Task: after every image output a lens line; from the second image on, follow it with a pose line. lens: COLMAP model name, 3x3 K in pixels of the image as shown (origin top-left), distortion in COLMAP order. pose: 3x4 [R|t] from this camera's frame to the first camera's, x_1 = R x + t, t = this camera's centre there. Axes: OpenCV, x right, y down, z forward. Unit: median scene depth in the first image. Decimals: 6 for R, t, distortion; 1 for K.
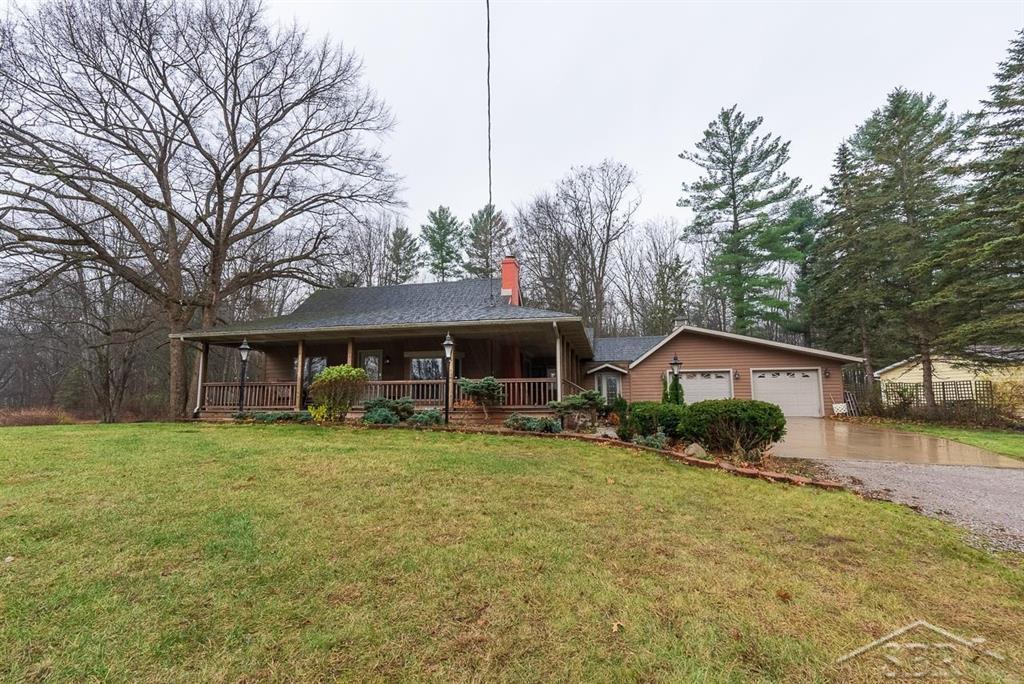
lens RADIAL K [[453.9, 0, 525.9], [0, 453.9, 345.2], [0, 0, 1]] dist [-0.003744, -0.000410]
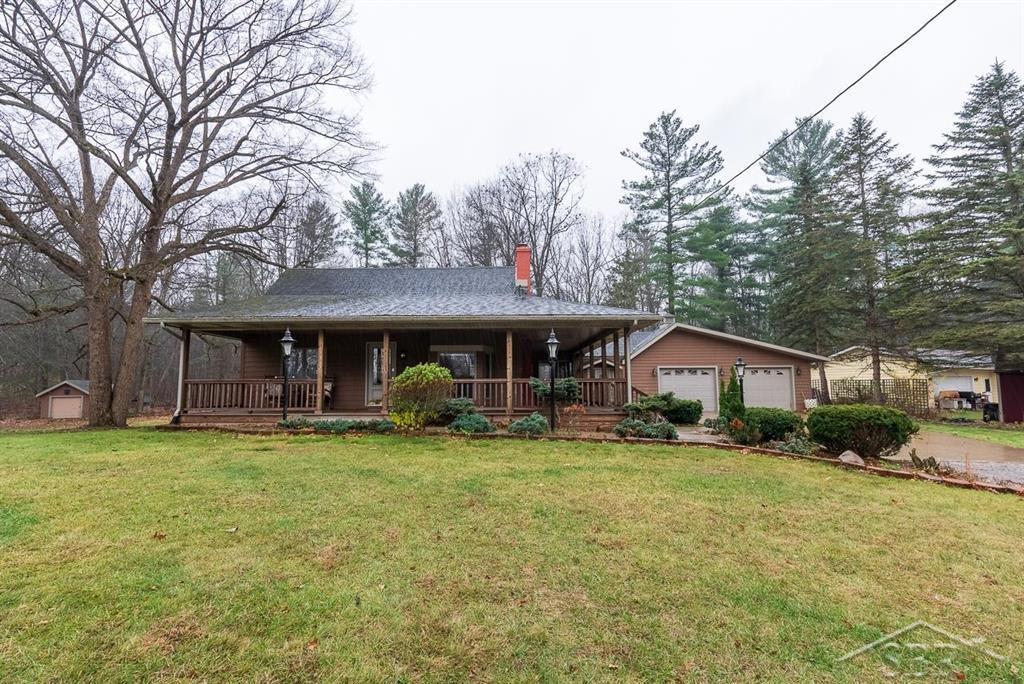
lens RADIAL K [[453.9, 0, 514.3], [0, 453.9, 349.5], [0, 0, 1]] dist [-0.003744, -0.000410]
pose [[0.979229, 0.018524, 0.201911, -0.100280], [-0.025852, 0.999097, 0.033718, -0.004077], [-0.201104, -0.038238, 0.978823, 0.030835]]
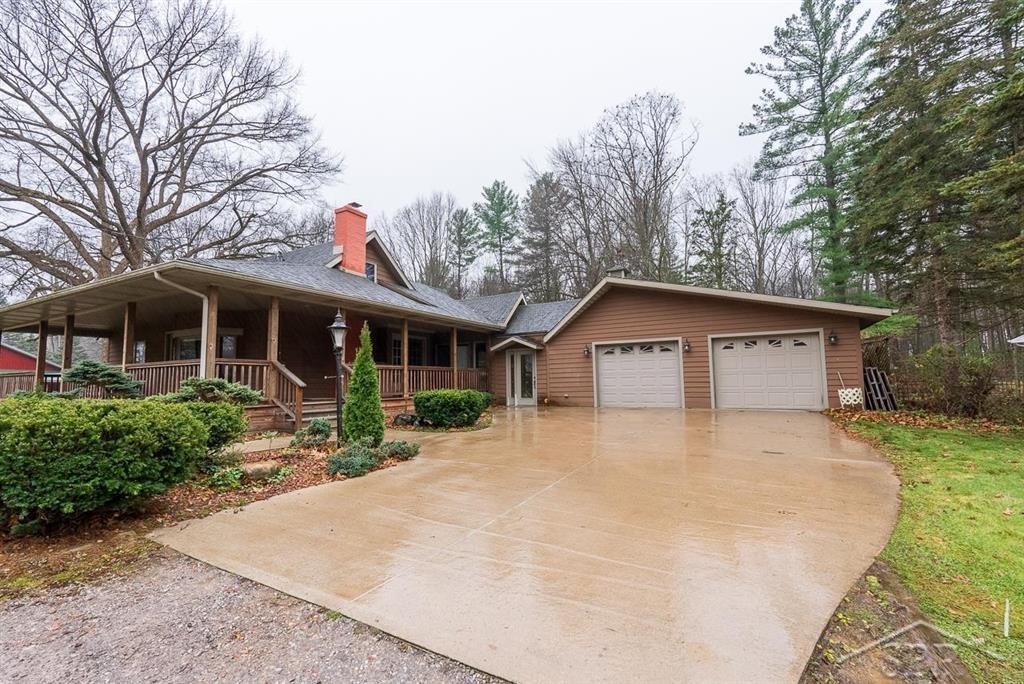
lens RADIAL K [[453.9, 0, 530.7], [0, 453.9, 345.5], [0, 0, 1]] dist [-0.003744, -0.000410]
pose [[0.961028, -0.033358, -0.274431, 0.187349], [0.043972, 0.998500, 0.032613, 0.014387], [0.272932, -0.043409, 0.961054, 0.130534]]
